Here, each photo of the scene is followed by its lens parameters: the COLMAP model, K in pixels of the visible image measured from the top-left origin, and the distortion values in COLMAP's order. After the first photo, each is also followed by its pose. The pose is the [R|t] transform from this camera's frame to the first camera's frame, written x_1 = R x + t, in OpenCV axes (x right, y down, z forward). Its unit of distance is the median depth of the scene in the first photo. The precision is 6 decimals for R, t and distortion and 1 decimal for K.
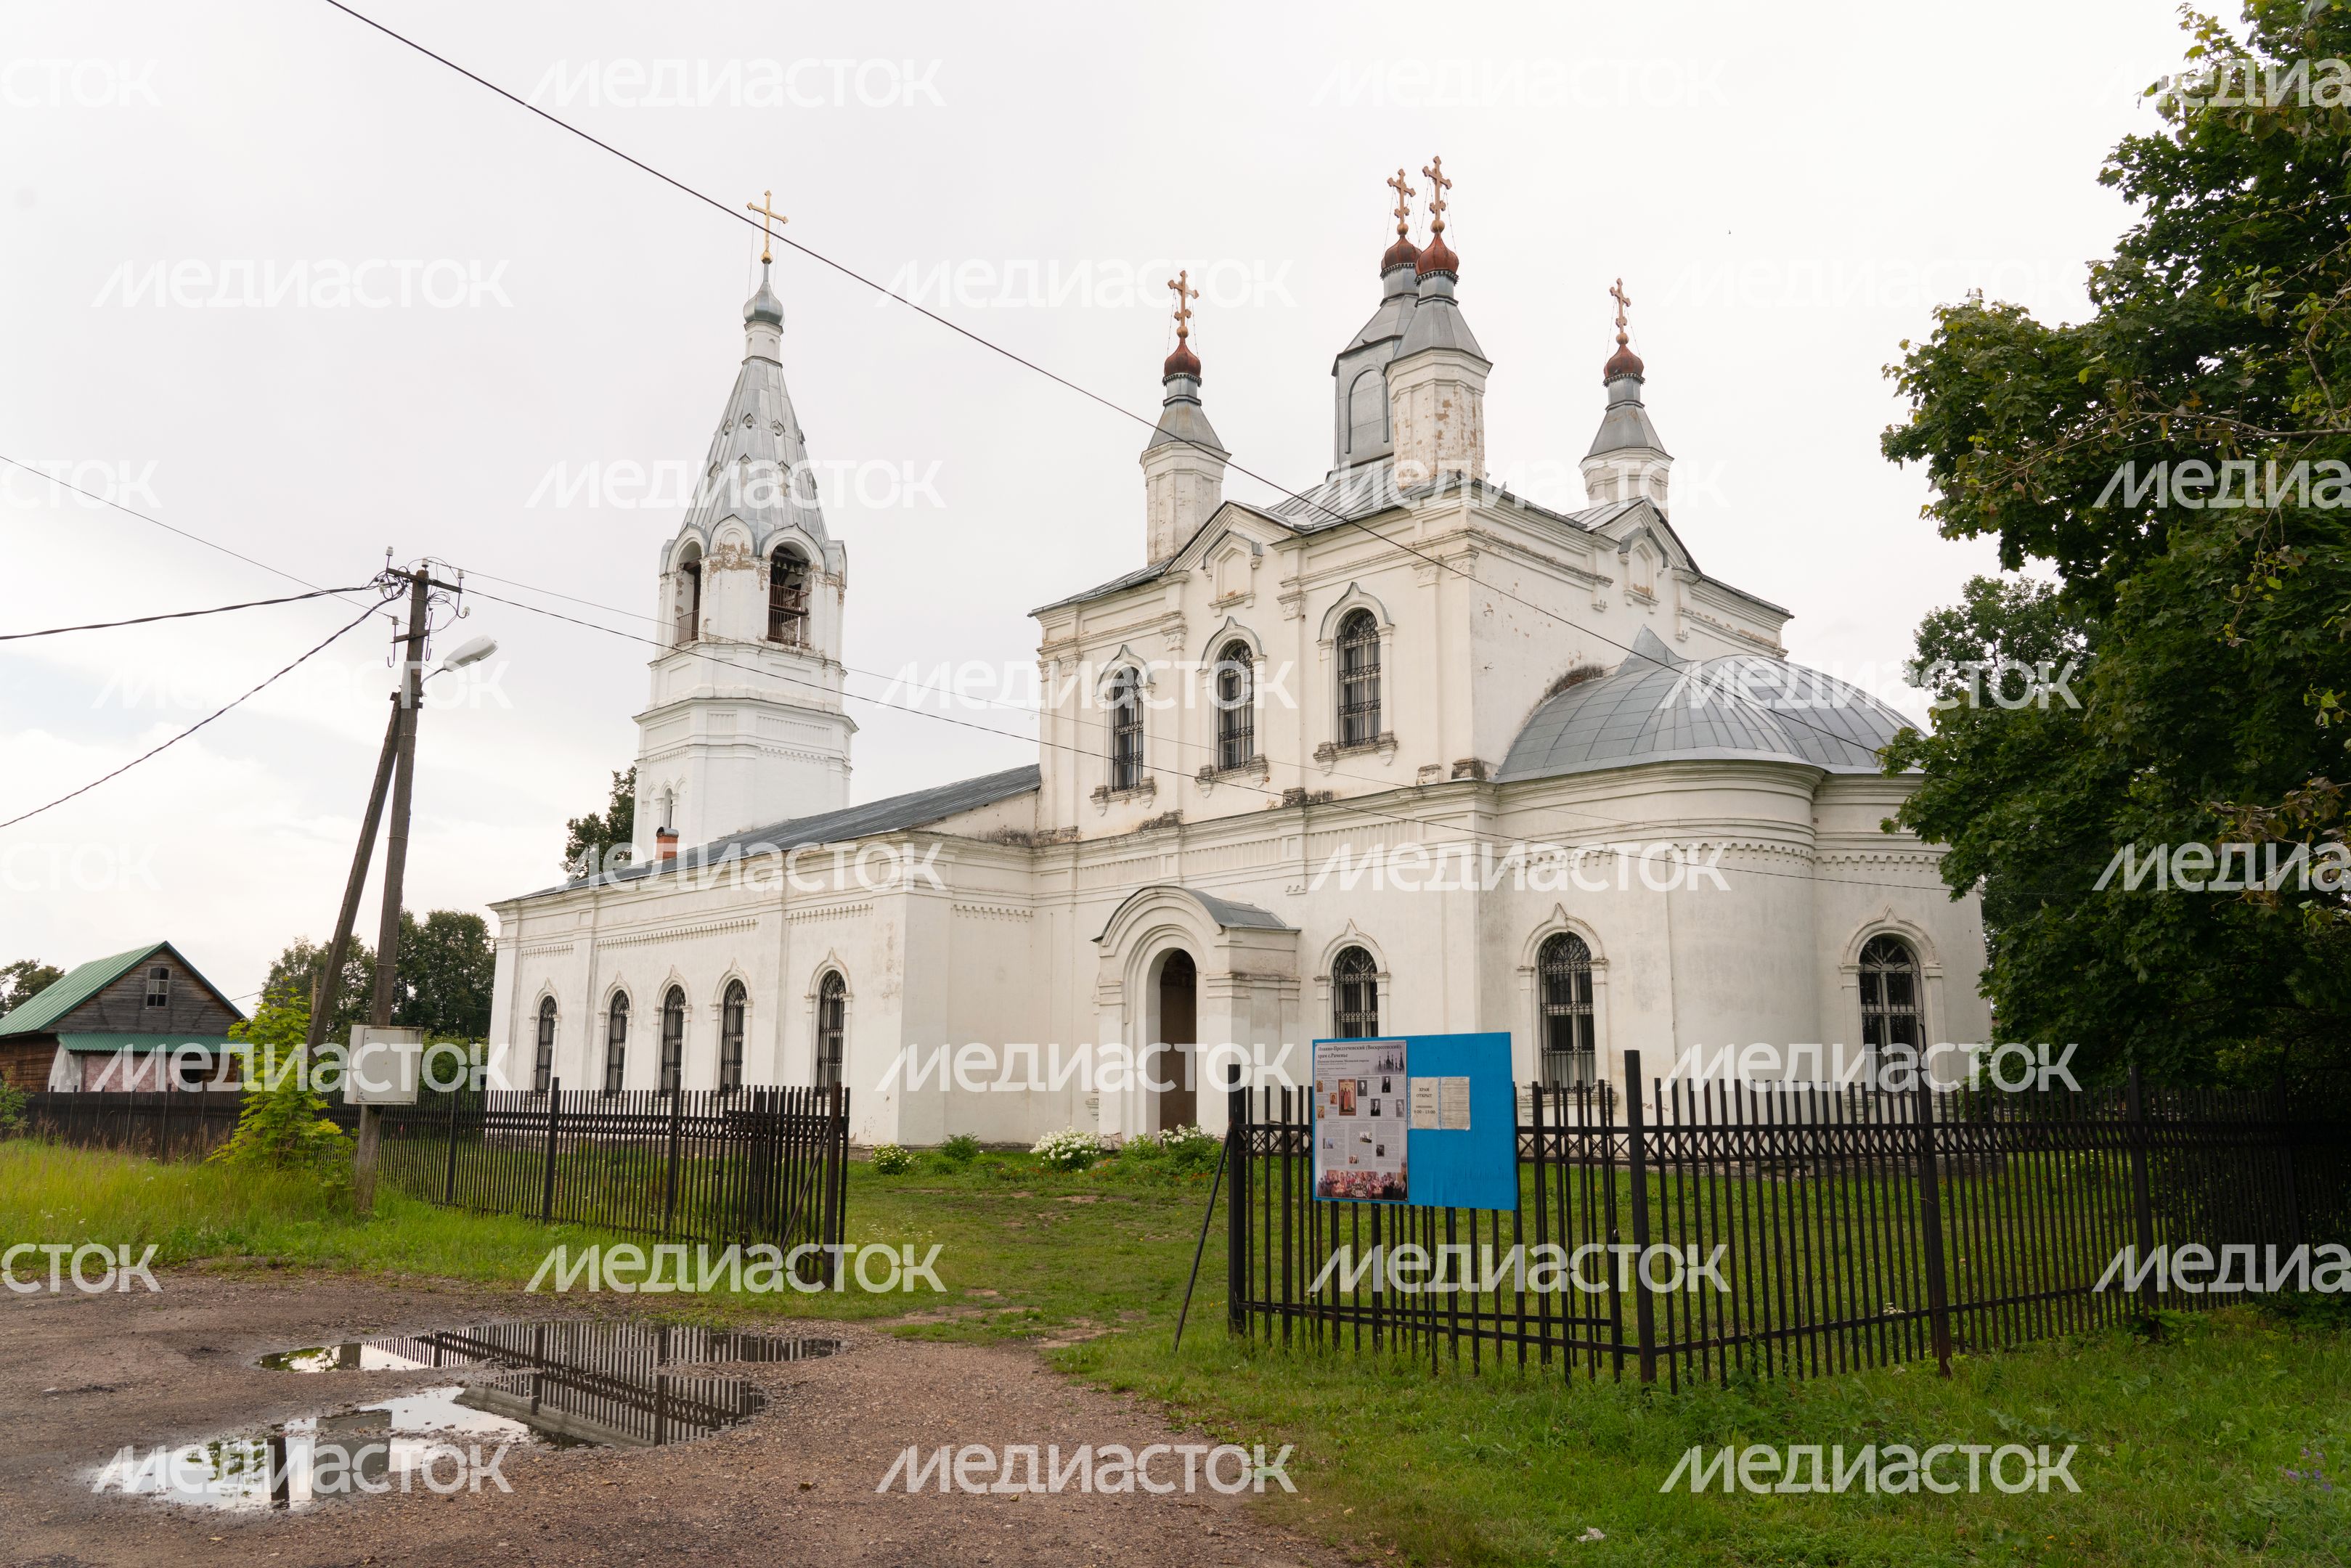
lens RADIAL K [[1721.8, 0, 1162.0], [0, 1721.8, 831.4], [0, 0, 1]] dist [-0.033272, 0.015486]
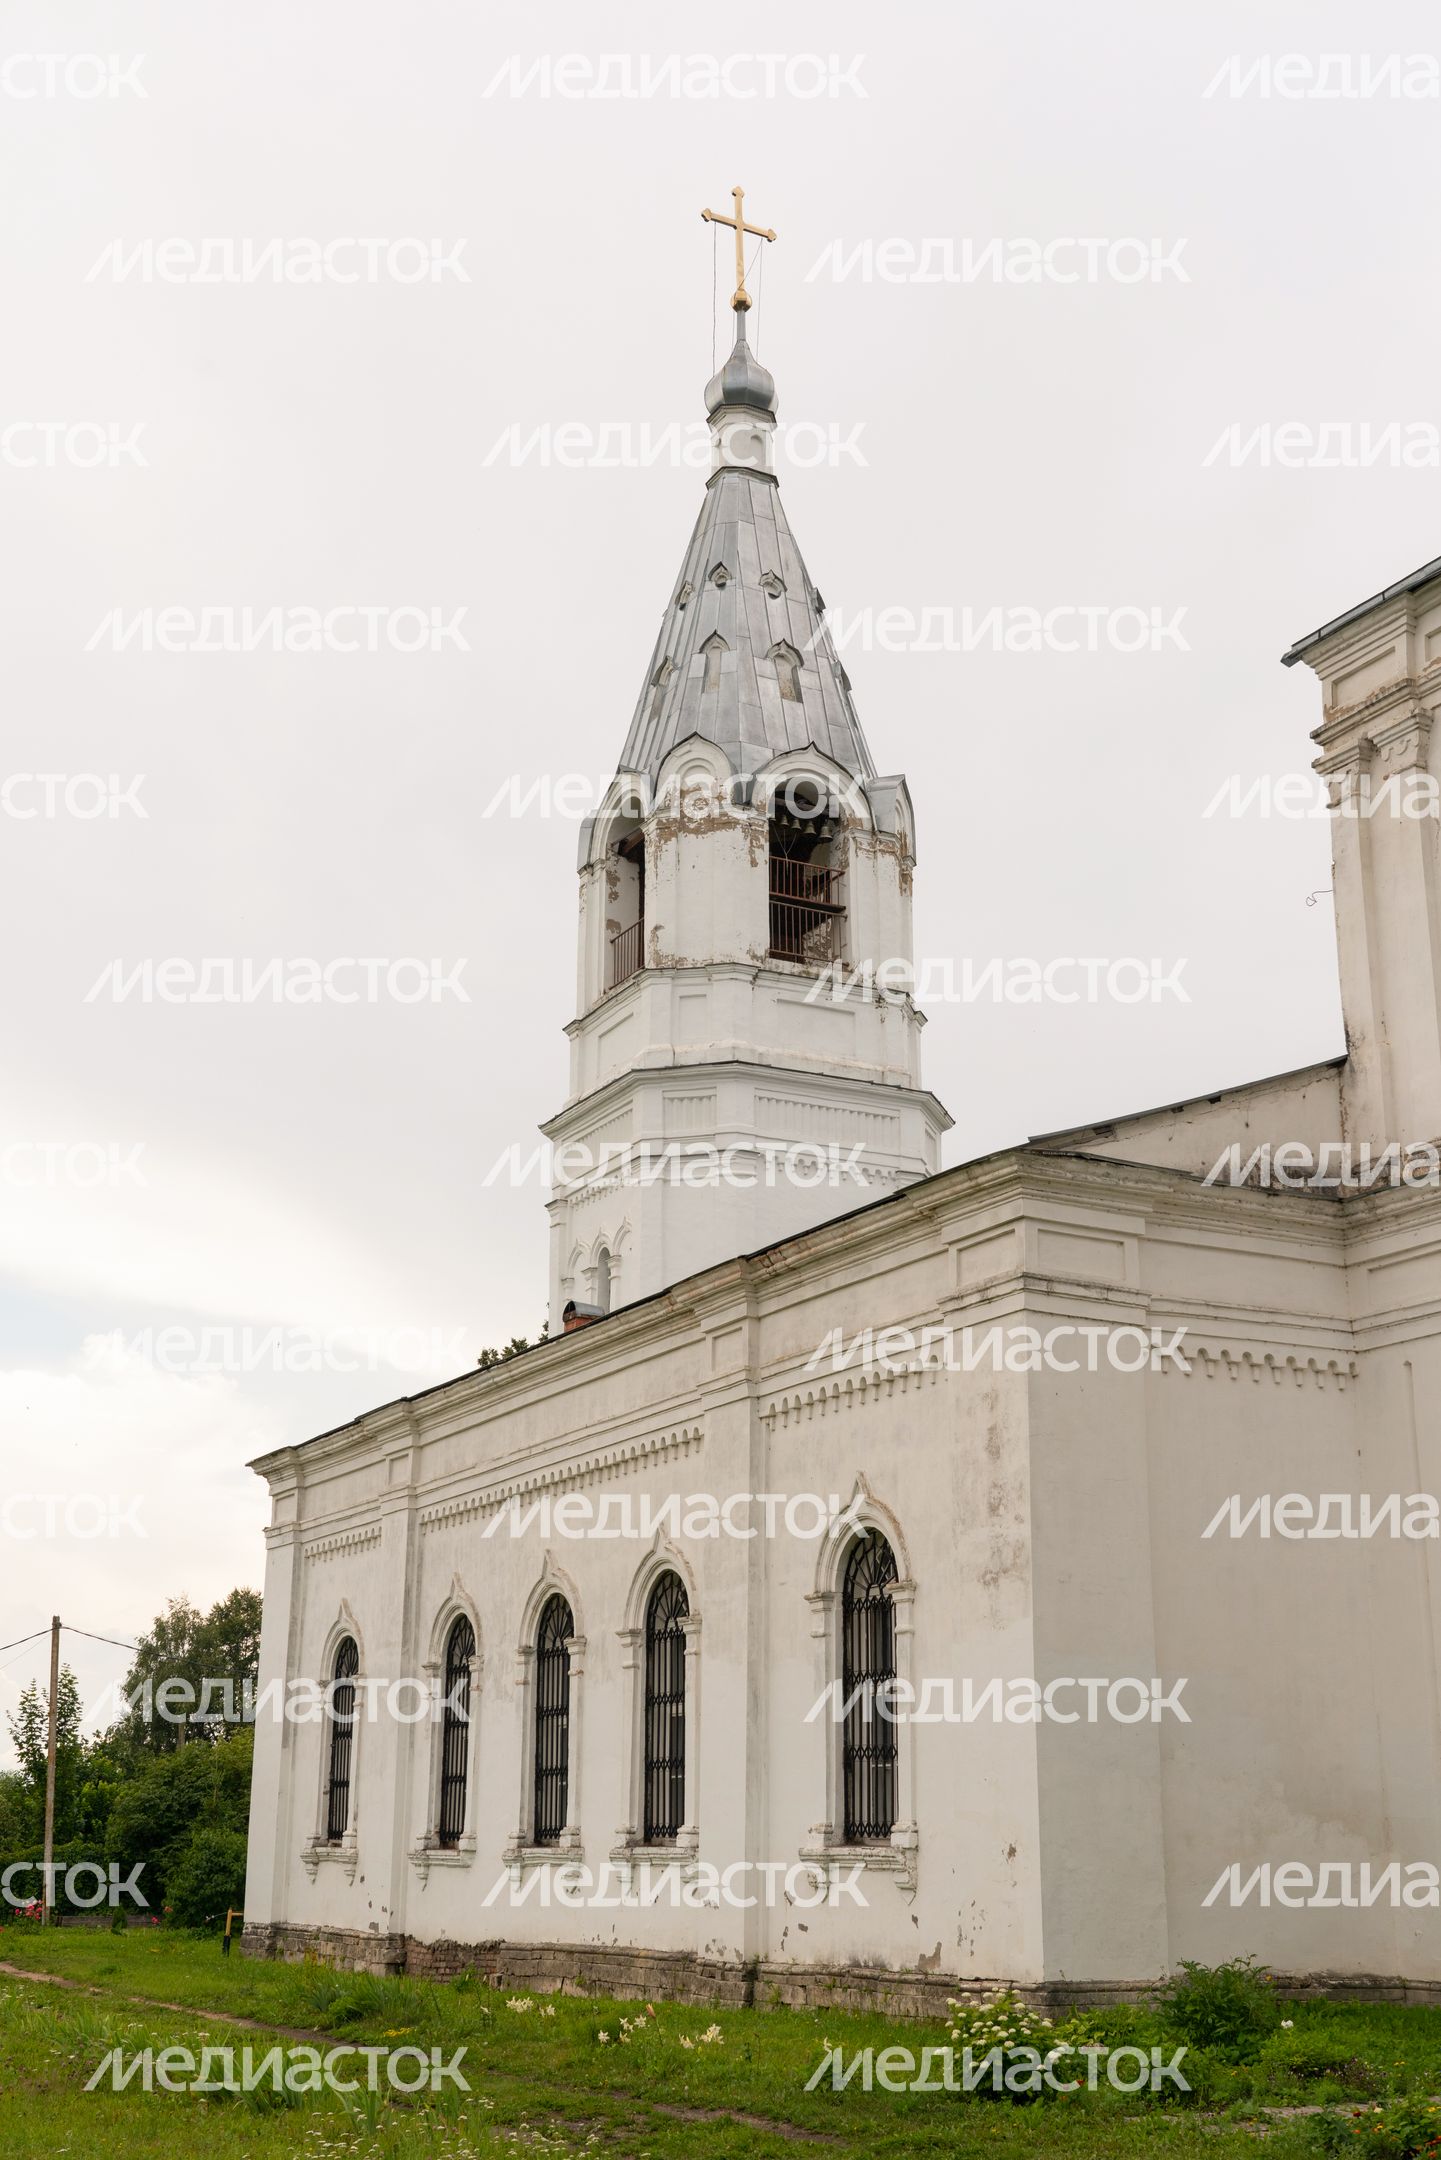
lens RADIAL K [[2571.3, 0, 673.9], [0, 2571.3, 1109.9], [0, 0, 1]] dist [0.061745, 0.000000]
pose [[0.952483, -0.082780, -0.293127, -0.028217], [0.045953, 0.990399, -0.130376, 0.036740], [0.301105, 0.110711, 0.947142, 0.239398]]
